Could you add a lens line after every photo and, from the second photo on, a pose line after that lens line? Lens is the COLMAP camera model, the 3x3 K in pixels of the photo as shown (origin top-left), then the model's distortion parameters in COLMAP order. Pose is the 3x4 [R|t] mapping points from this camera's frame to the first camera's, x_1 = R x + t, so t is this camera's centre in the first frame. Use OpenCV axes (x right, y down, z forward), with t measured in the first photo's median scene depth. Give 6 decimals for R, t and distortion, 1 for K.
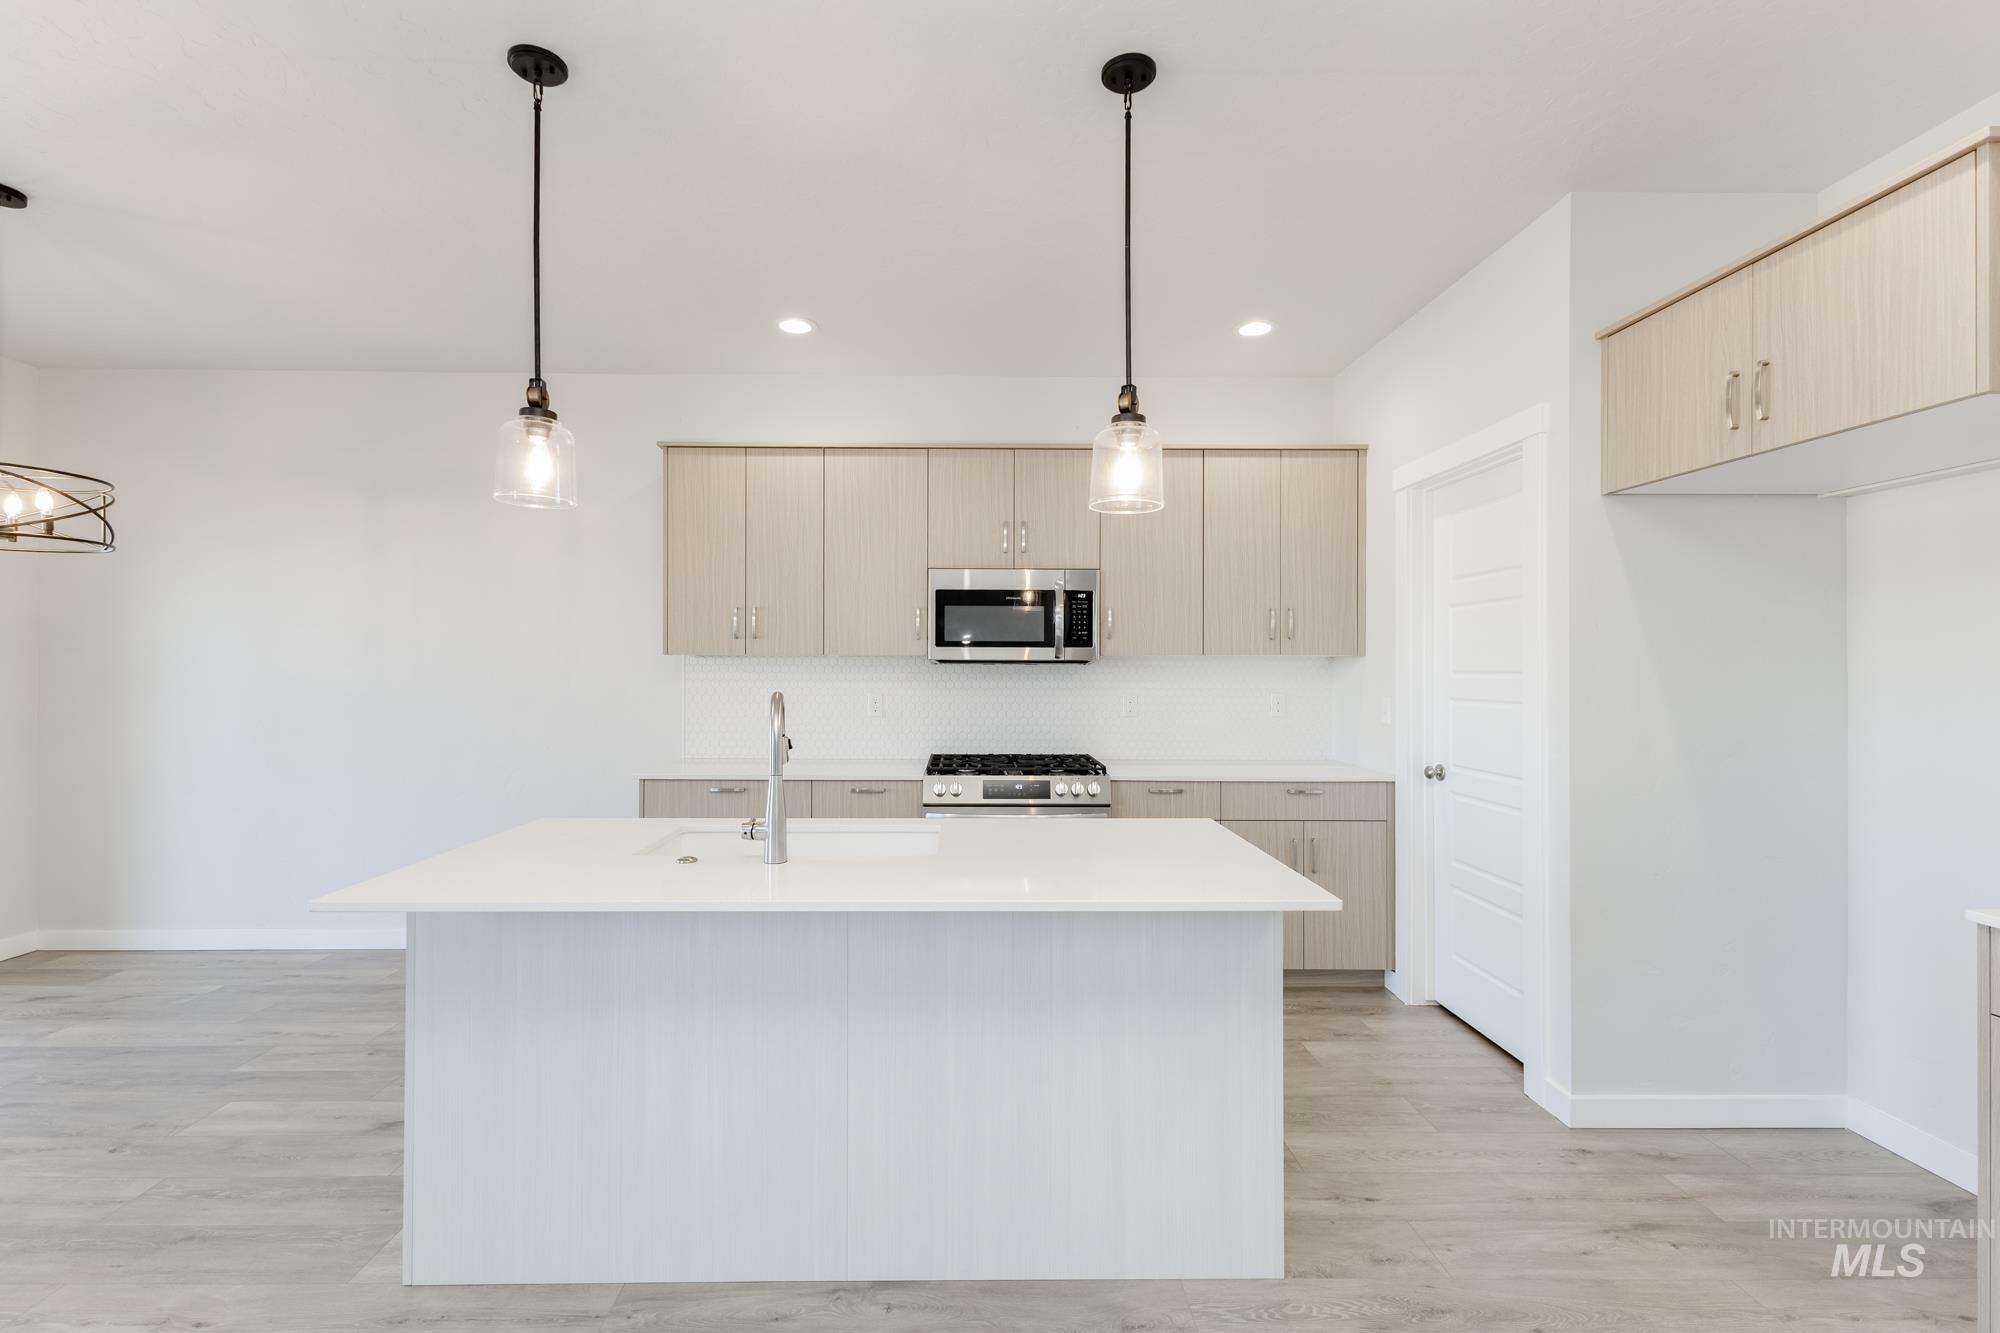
lens RADIAL K [[888.2, 0, 987.5], [0, 888.2, 664.3], [0, 0, 1]] dist [0.001371, -0.001131]
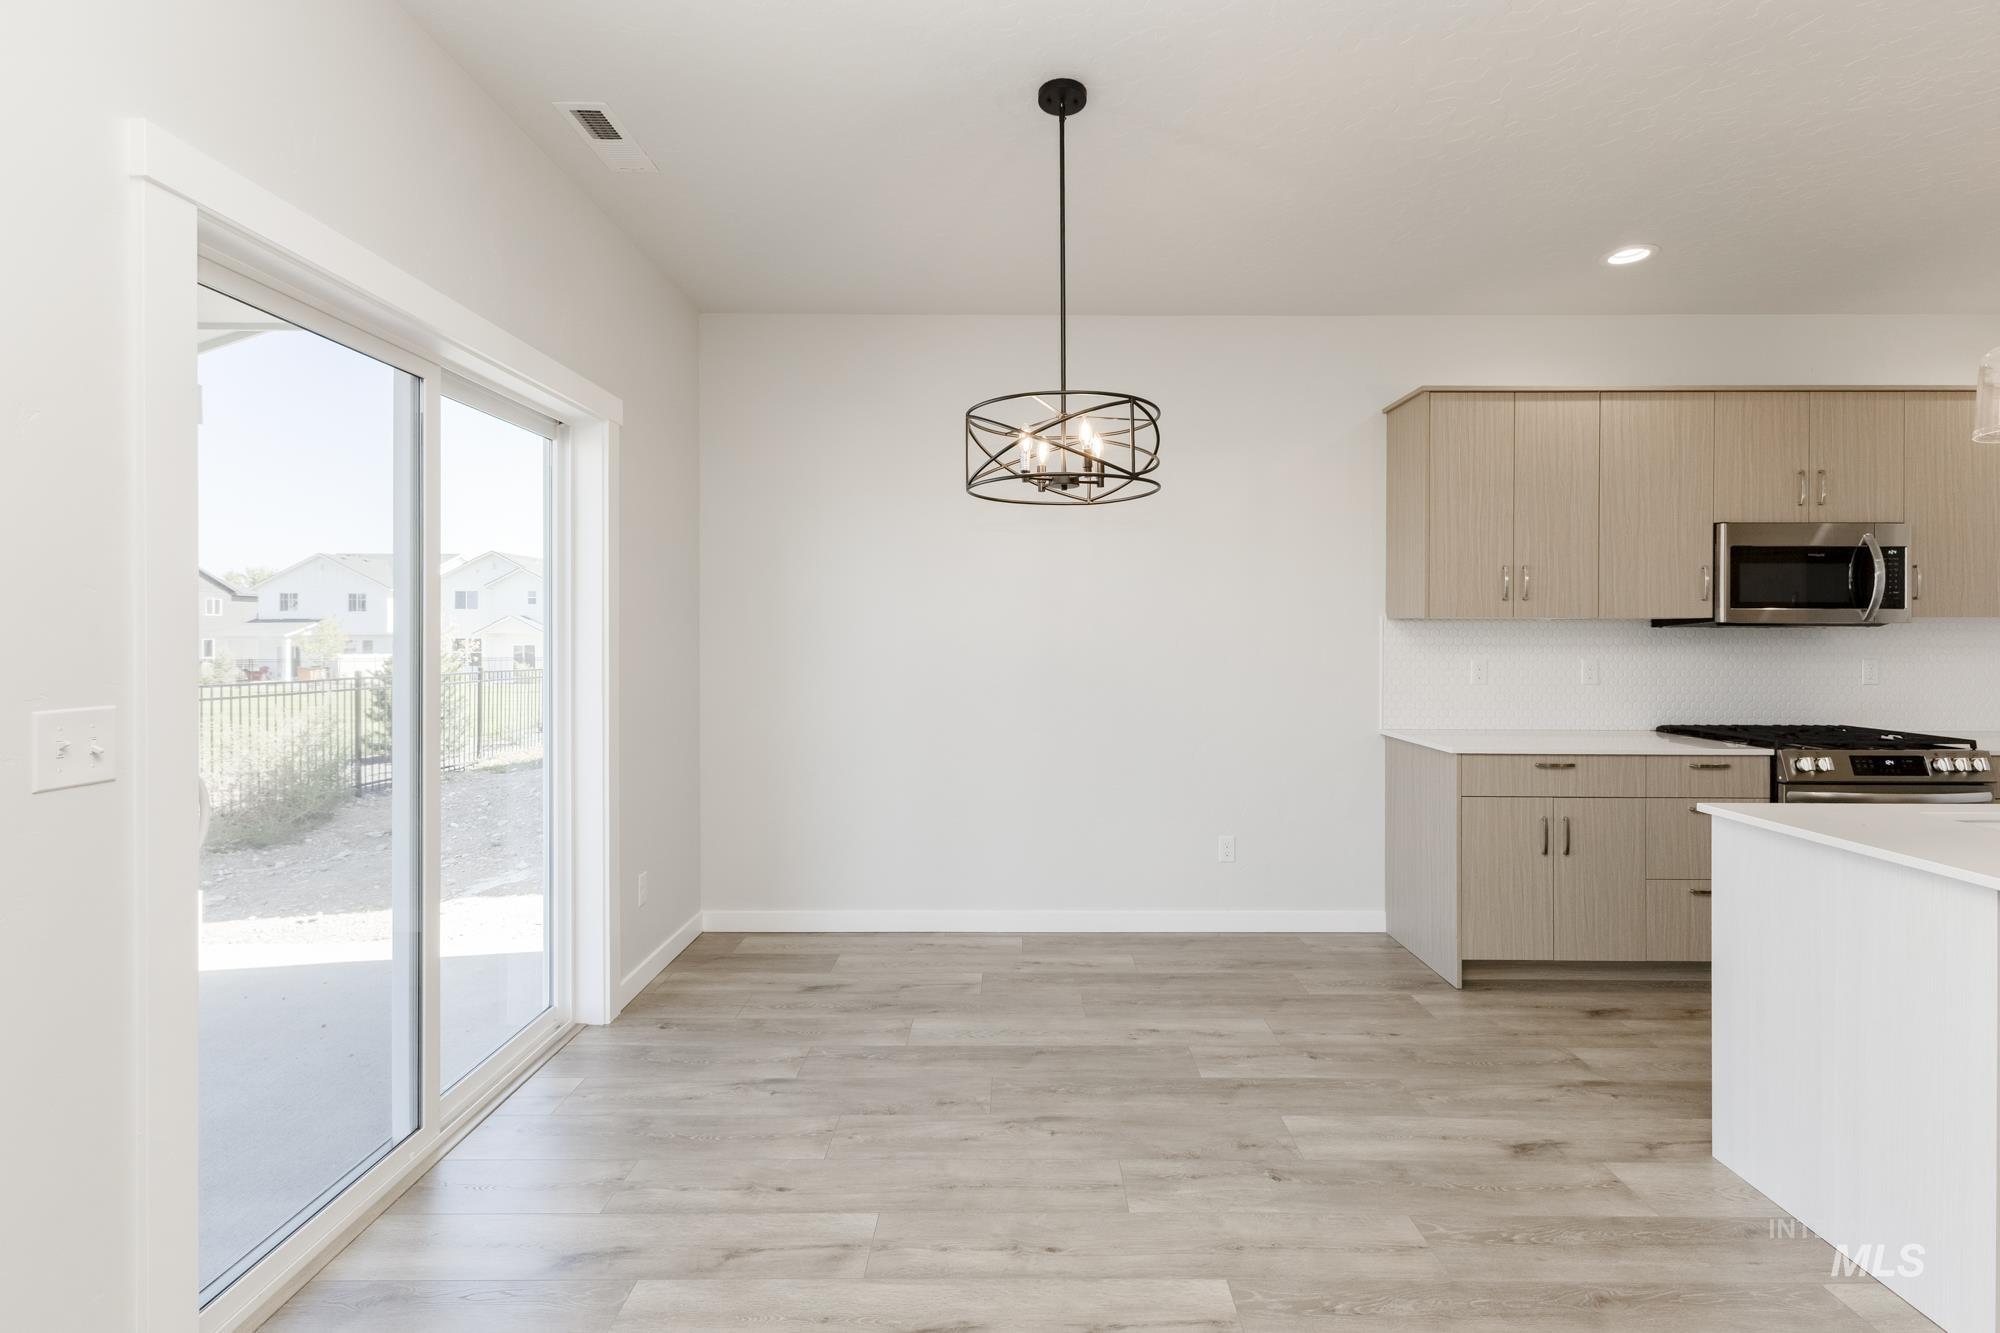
lens RADIAL K [[874.4, 0, 1007.8], [0, 874.4, 636.7], [0, 0, 1]] dist [0.001816, -0.000486]
pose [[0.999762, -0.001391, -0.021757, -0.839576], [0.001547, 0.999973, 0.007144, 0.001912], [0.021746, -0.007176, 0.999738, 0.088137]]
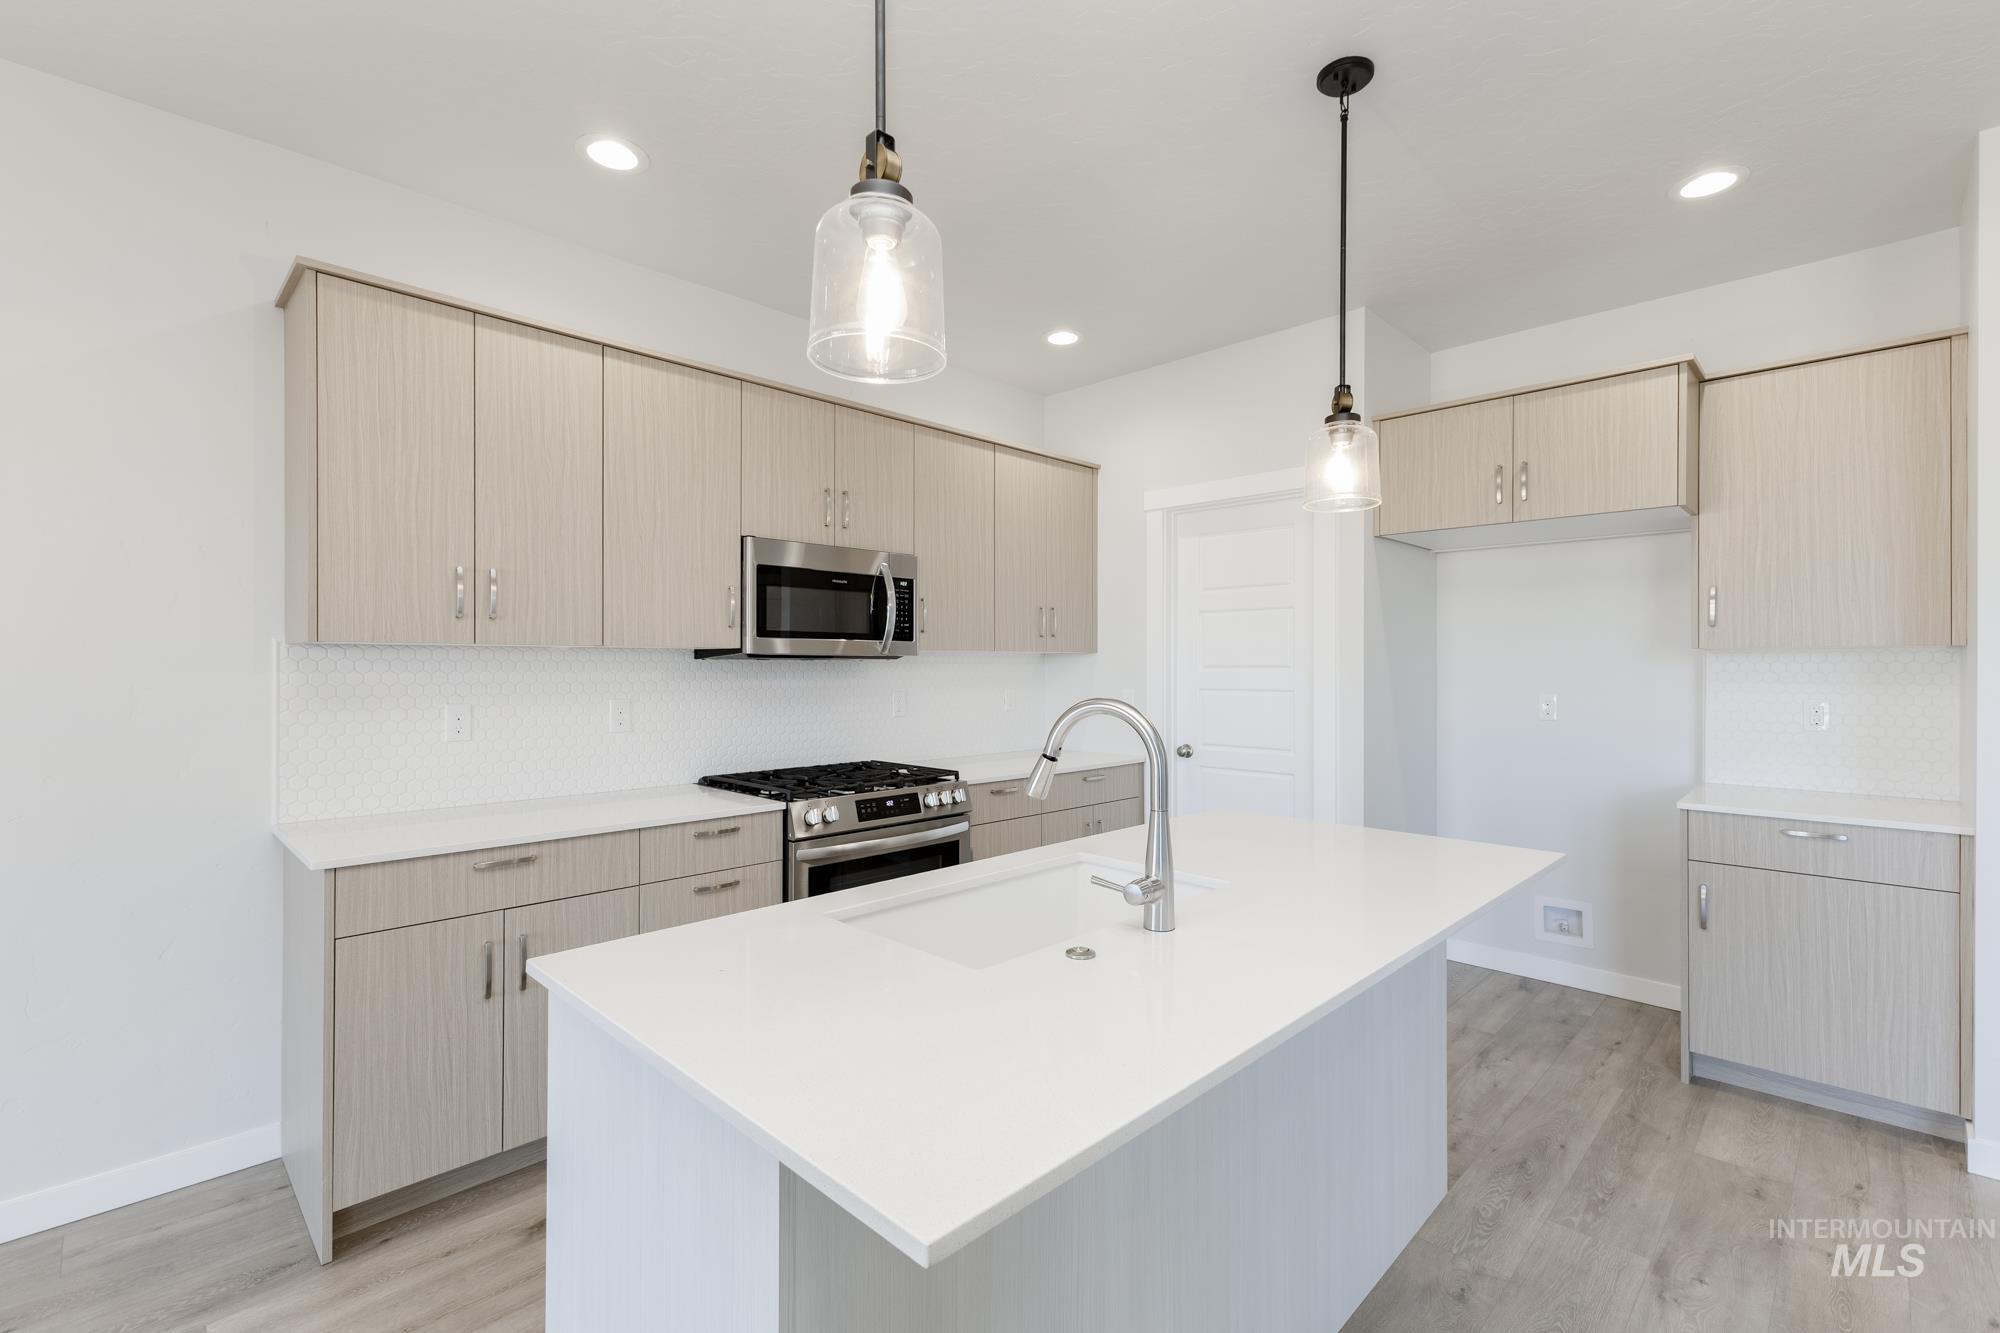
lens RADIAL K [[872.5, 0, 1000.0], [0, 872.5, 666.5], [0, 0, 1]] dist [0.001367, -0.000043]
pose [[0.713365, -0.003328, 0.700785, -0.474965], [-0.001526, 0.999979, 0.006302, 0.000750], [-0.700791, -0.005565, 0.713345, 0.325462]]
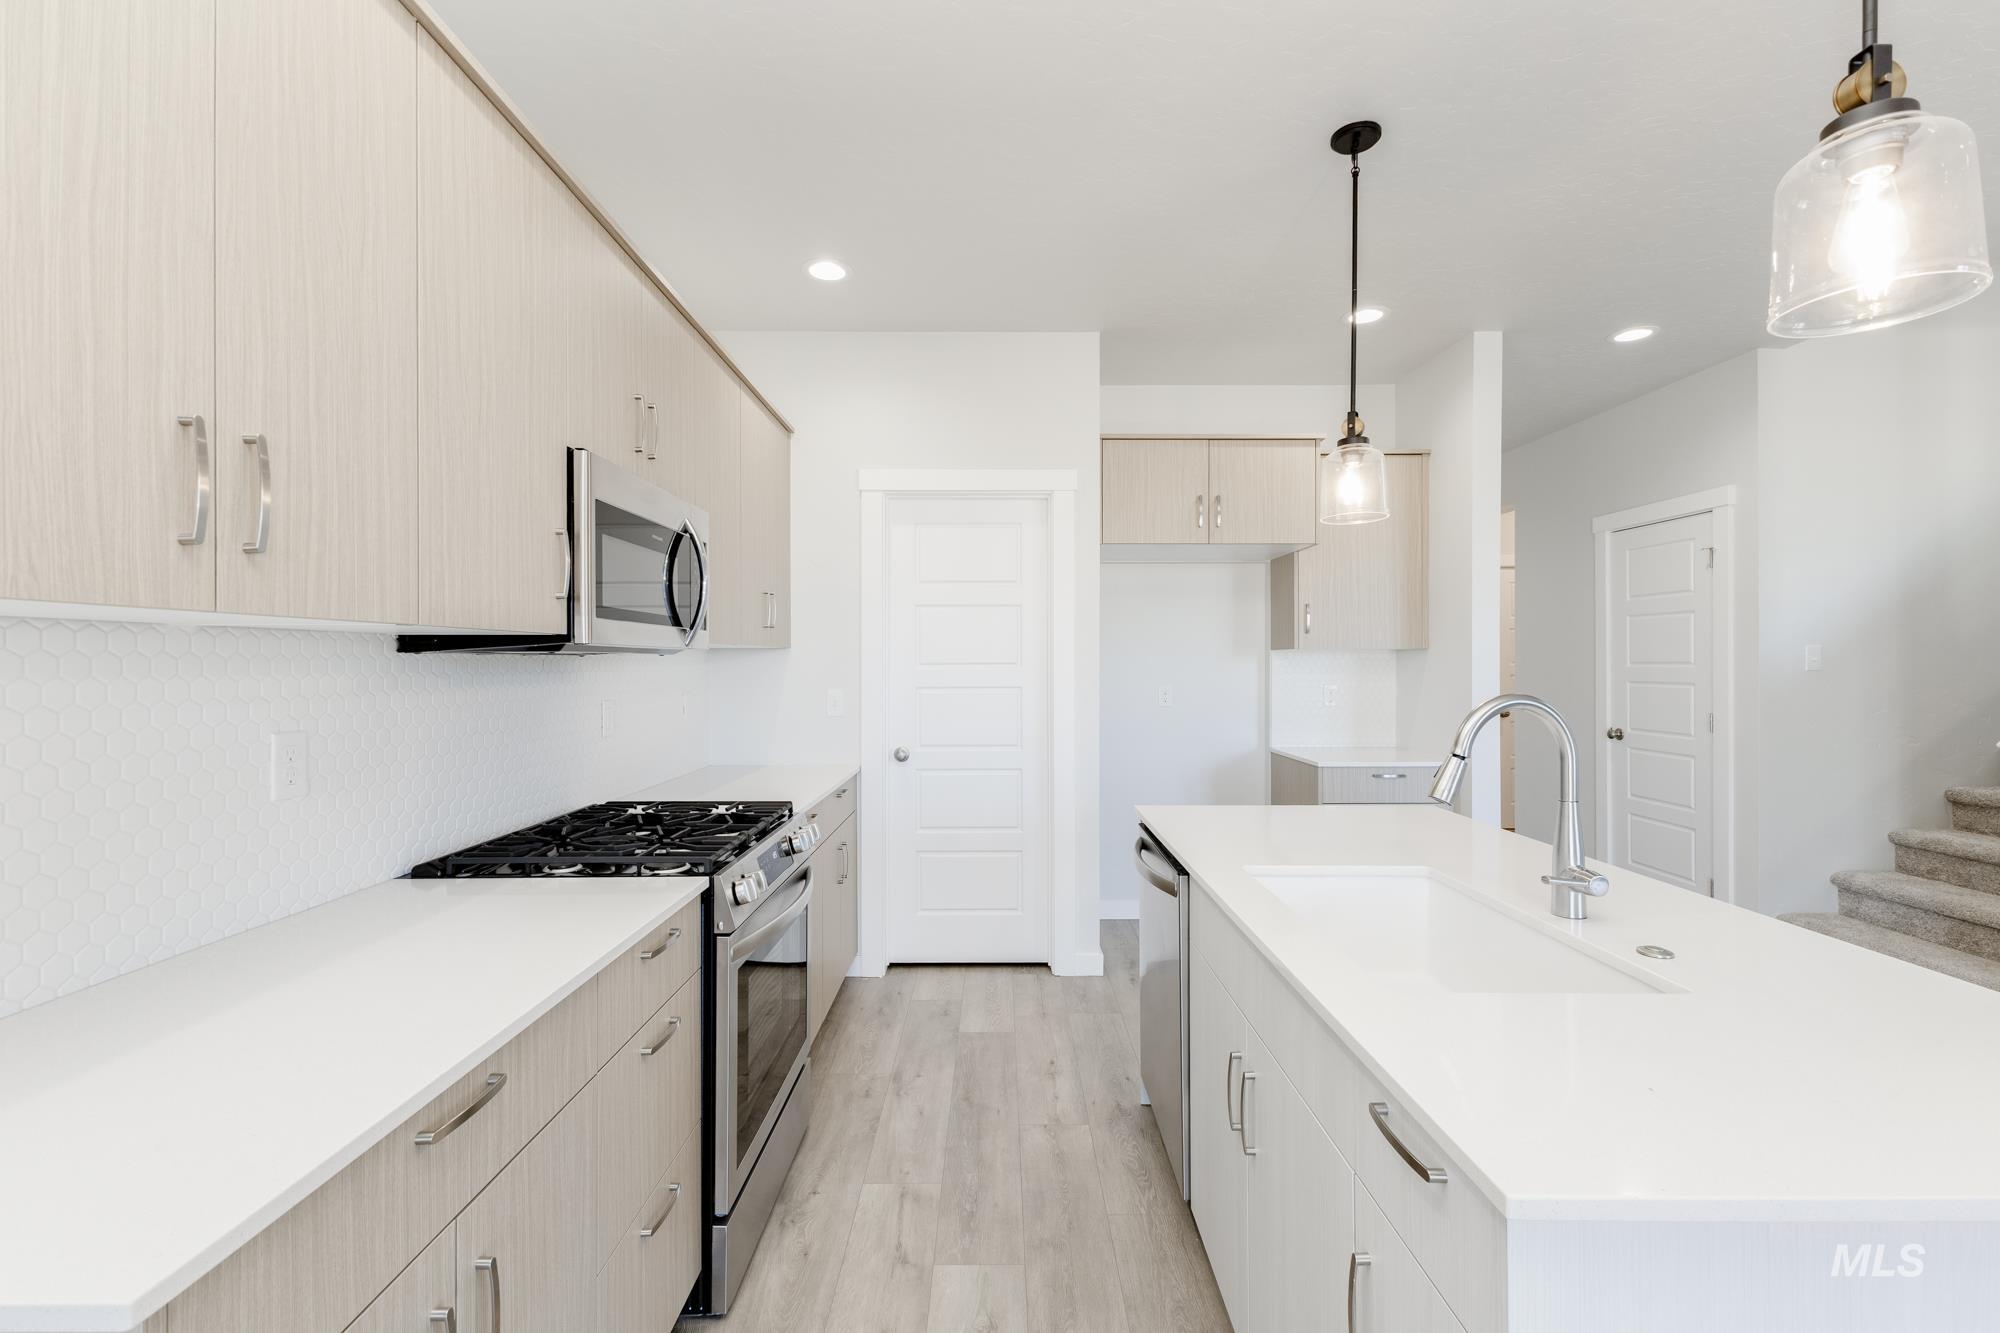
lens RADIAL K [[872.5, 0, 1000.0], [0, 872.5, 666.5], [0, 0, 1]] dist [0.001367, -0.000043]
pose [[0.012833, -0.007838, 0.999887, -0.560790], [-0.002089, 0.999967, 0.007865, 0.002320], [-0.999915, -0.002190, 0.012817, 0.833222]]
